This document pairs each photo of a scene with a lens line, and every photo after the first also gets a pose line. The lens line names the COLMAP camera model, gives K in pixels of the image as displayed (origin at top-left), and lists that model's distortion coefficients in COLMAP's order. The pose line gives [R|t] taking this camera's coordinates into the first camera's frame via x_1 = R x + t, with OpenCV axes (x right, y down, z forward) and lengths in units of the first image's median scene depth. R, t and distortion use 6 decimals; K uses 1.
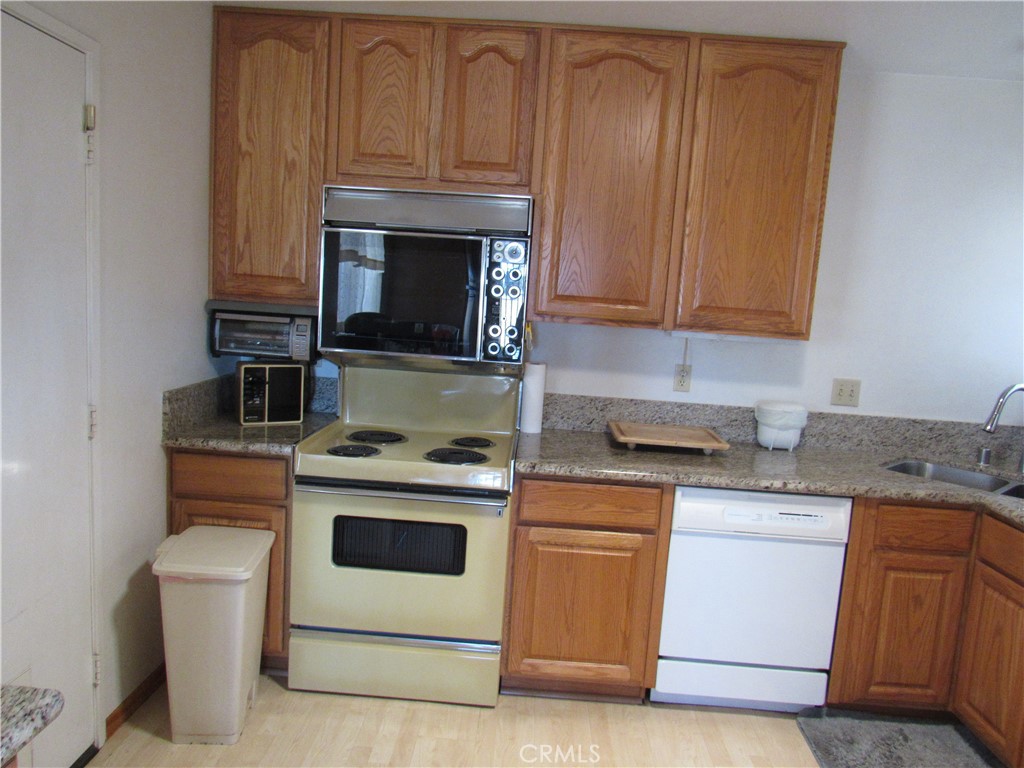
lens RADIAL K [[735.2, 0, 511.9], [0, 735.2, 384.3], [0, 0, 1]] dist [-0.029470, 0.014162]
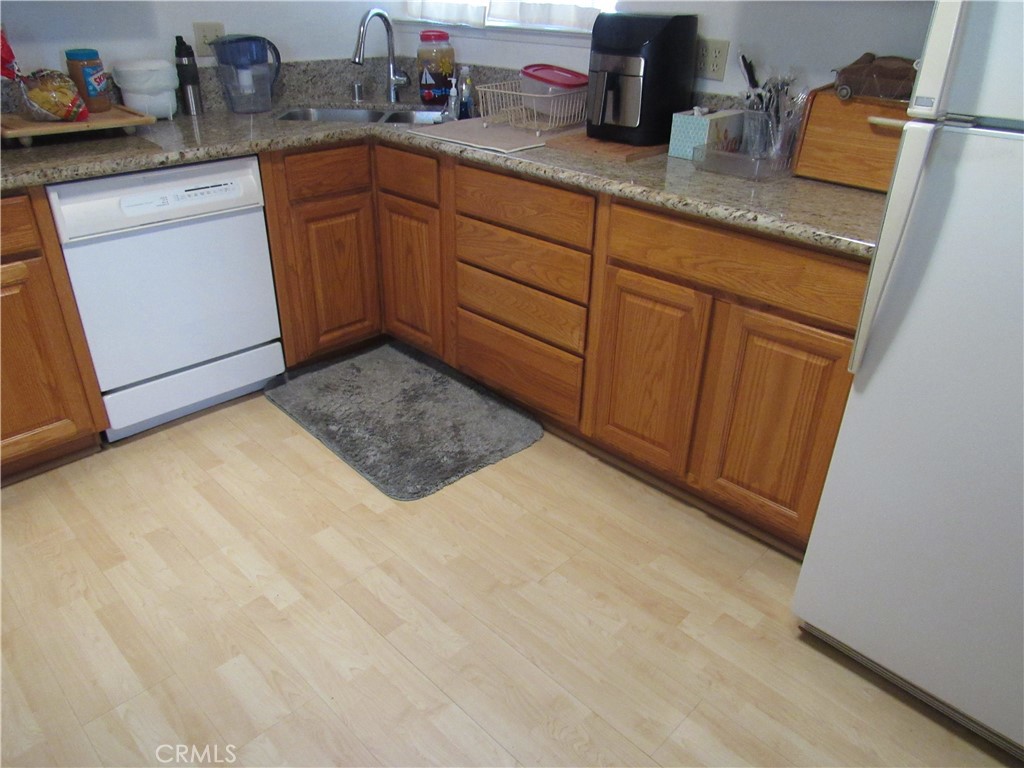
lens RADIAL K [[735.2, 0, 510.3], [0, 735.2, 383.3], [0, 0, 1]] dist [-0.029470, 0.014162]
pose [[0.675776, -0.393951, 0.623001, -0.002829], [0.113431, 0.890709, 0.440195, 0.040729], [-0.728327, -0.226805, 0.646606, 0.105396]]
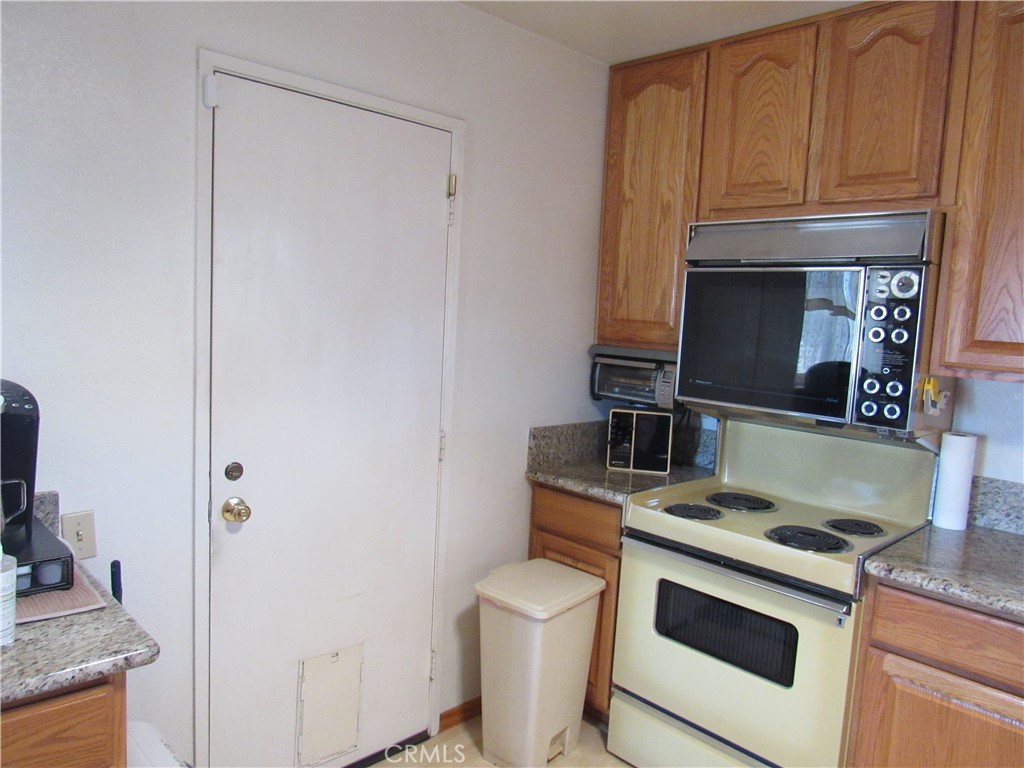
lens RADIAL K [[735.2, 0, 513.8], [0, 735.2, 385.9], [0, 0, 1]] dist [-0.029470, 0.014162]
pose [[0.719438, 0.043051, -0.693221, 0.242537], [-0.094559, 0.994855, -0.036352, -0.009208], [0.688090, 0.091703, 0.719808, 0.186664]]
